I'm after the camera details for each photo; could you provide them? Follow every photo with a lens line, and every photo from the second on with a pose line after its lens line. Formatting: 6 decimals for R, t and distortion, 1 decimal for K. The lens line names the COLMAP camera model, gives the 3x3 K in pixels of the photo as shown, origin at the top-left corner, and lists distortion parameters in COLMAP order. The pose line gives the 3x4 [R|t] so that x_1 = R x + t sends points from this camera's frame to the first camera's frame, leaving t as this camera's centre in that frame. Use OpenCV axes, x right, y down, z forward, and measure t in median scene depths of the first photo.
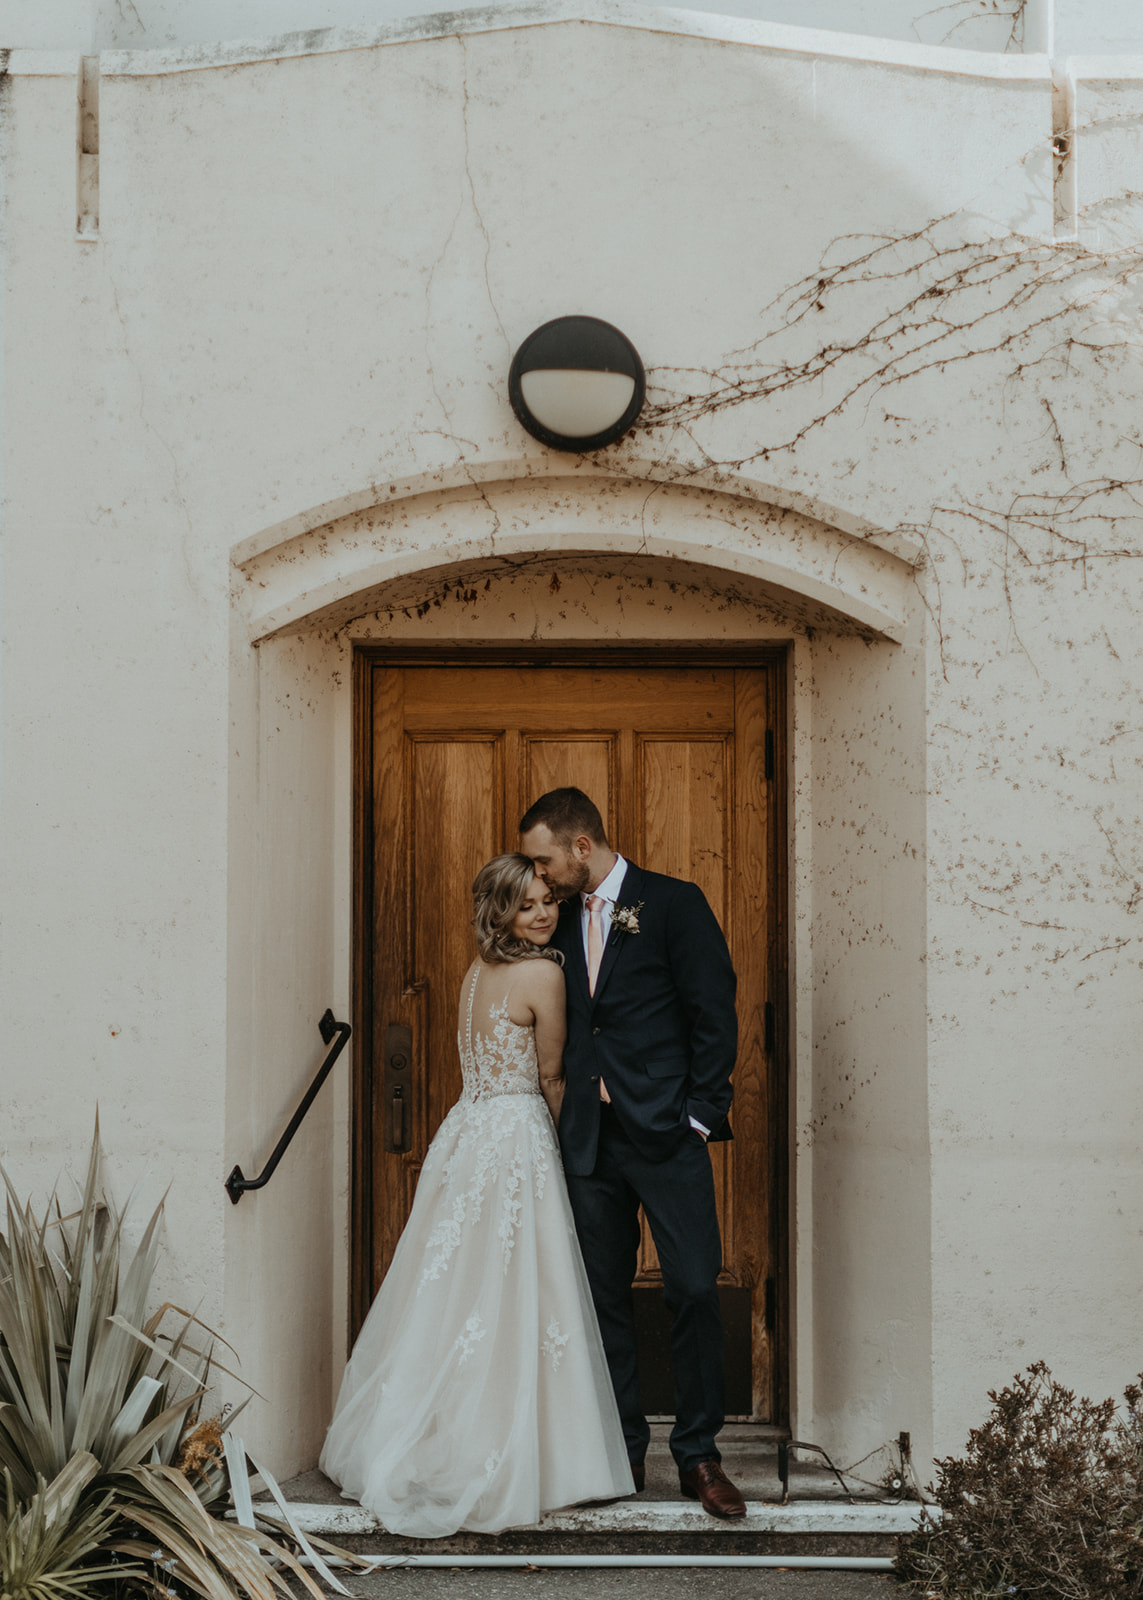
lens RADIAL K [[2751.9, 0, 571.5], [0, 2751.9, 800.0], [0, 0, 1]] dist [-0.006686, 0.263910]
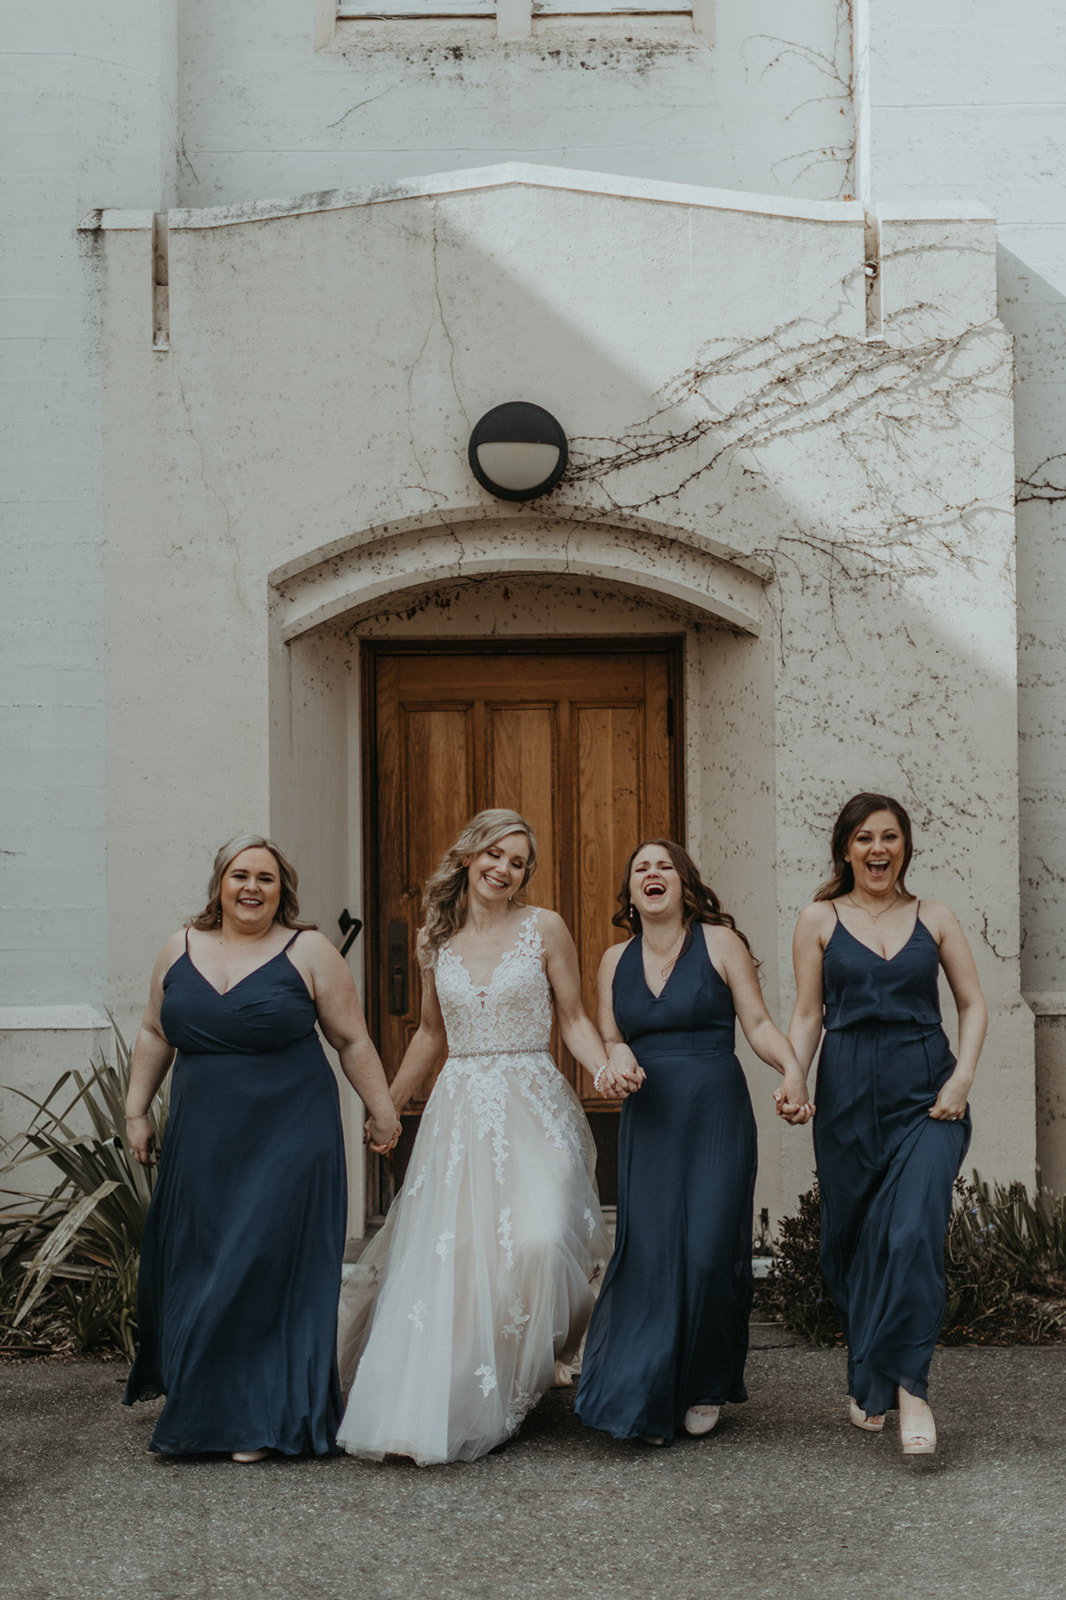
lens RADIAL K [[2501.3, 0, 533.0], [0, 2501.3, 800.0], [0, 0, 1]] dist [0.017293, 0.120556]
pose [[0.999744, -0.012233, -0.019024, 0.030340], [0.012672, 0.999652, 0.023120, -0.005693], [0.018734, -0.023355, 0.999552, -0.247874]]
